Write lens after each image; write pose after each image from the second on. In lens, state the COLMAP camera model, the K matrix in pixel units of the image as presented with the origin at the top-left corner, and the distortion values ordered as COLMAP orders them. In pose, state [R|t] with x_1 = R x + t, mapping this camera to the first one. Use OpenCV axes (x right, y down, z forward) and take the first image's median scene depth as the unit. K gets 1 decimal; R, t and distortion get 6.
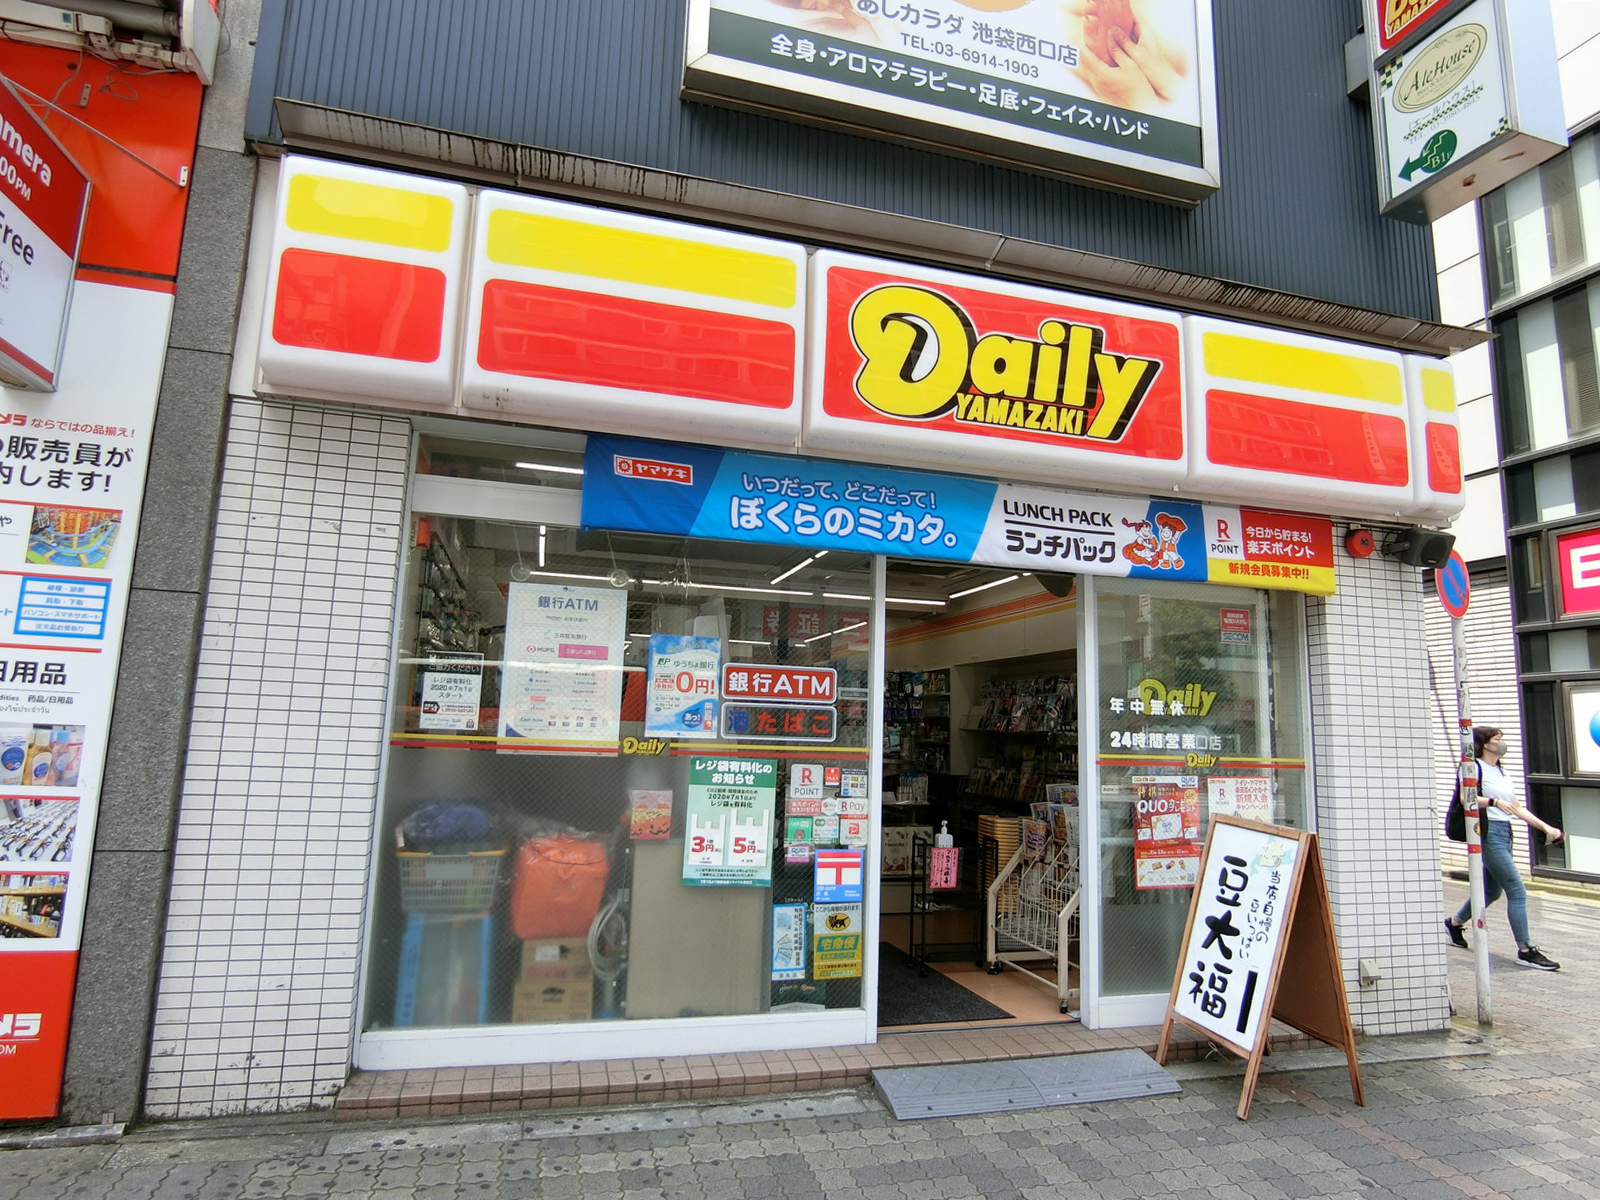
lens RADIAL K [[909.8, 0, 800.0], [0, 909.8, 600.0], [0, 0, 1]] dist [-0.005318, -0.006360]
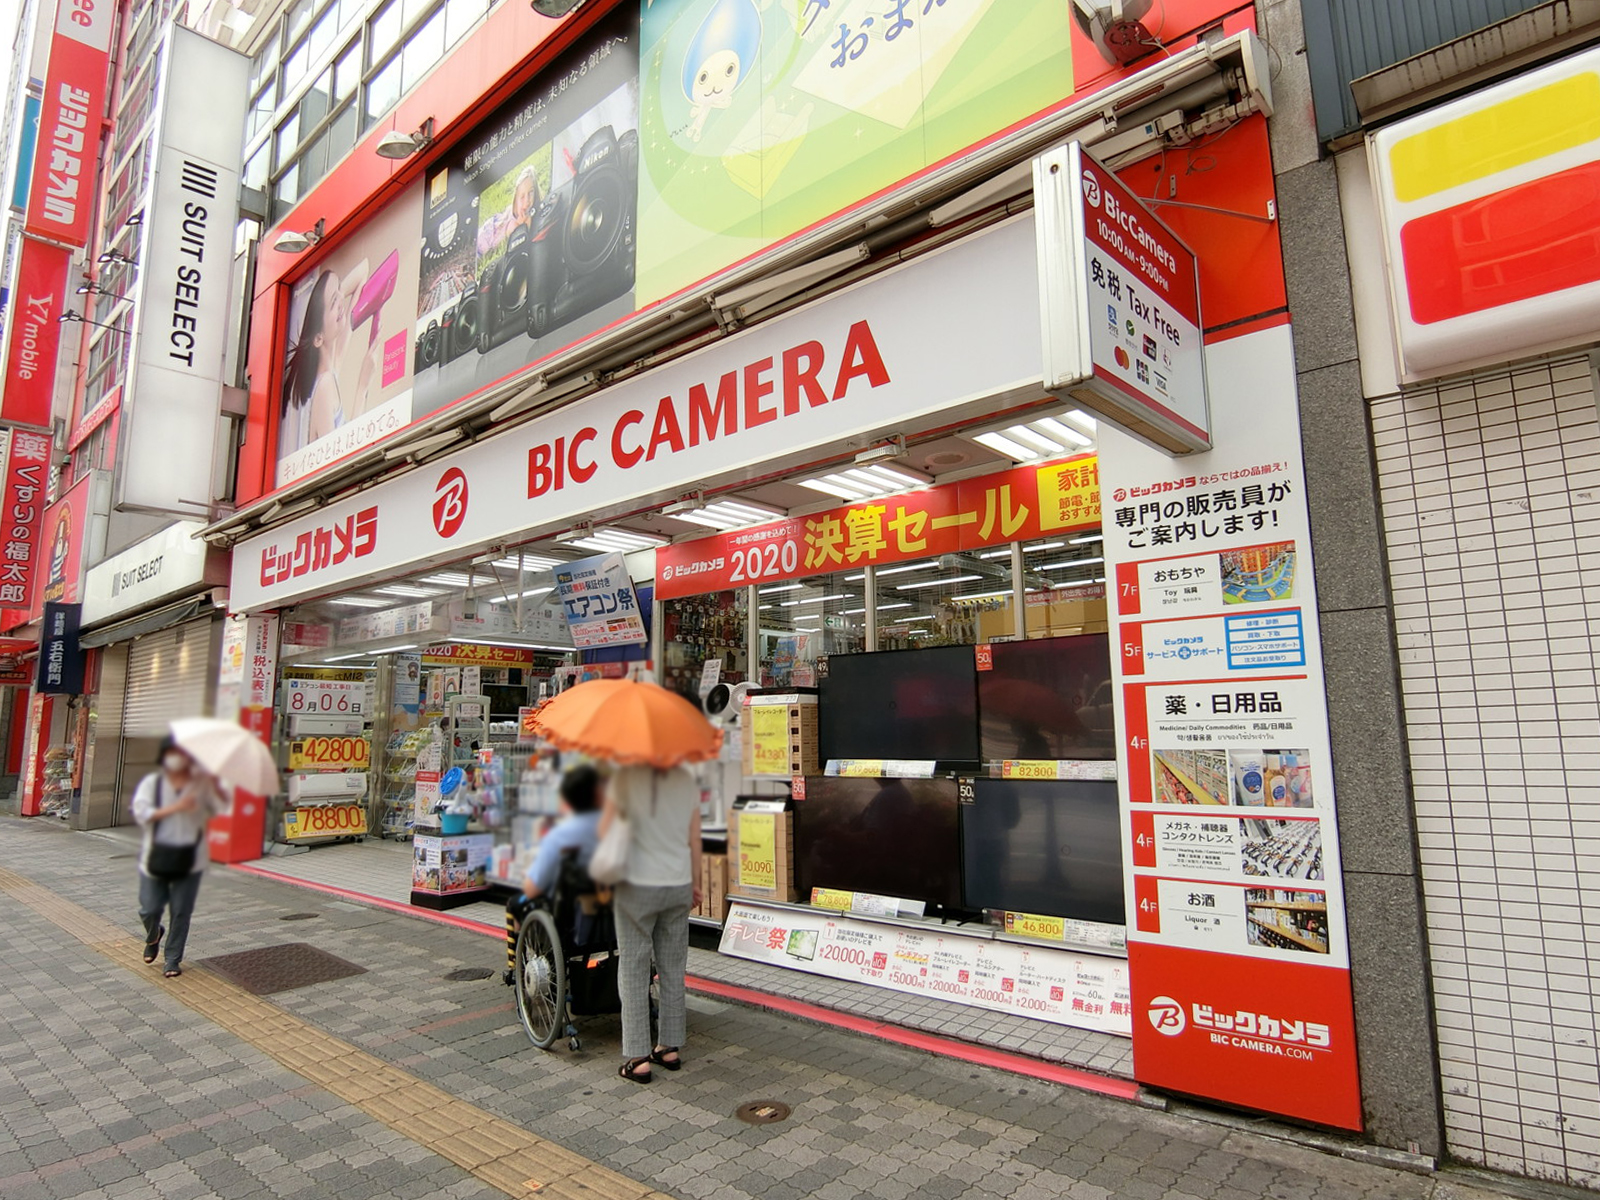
lens RADIAL K [[909.8, 0, 800.0], [0, 909.8, 600.0], [0, 0, 1]] dist [-0.005318, -0.006360]
pose [[0.555811, -0.173455, -0.813011, -0.233821], [0.160377, 0.981991, -0.099866, -0.018817], [0.815692, -0.074882, 0.573619, -0.063134]]
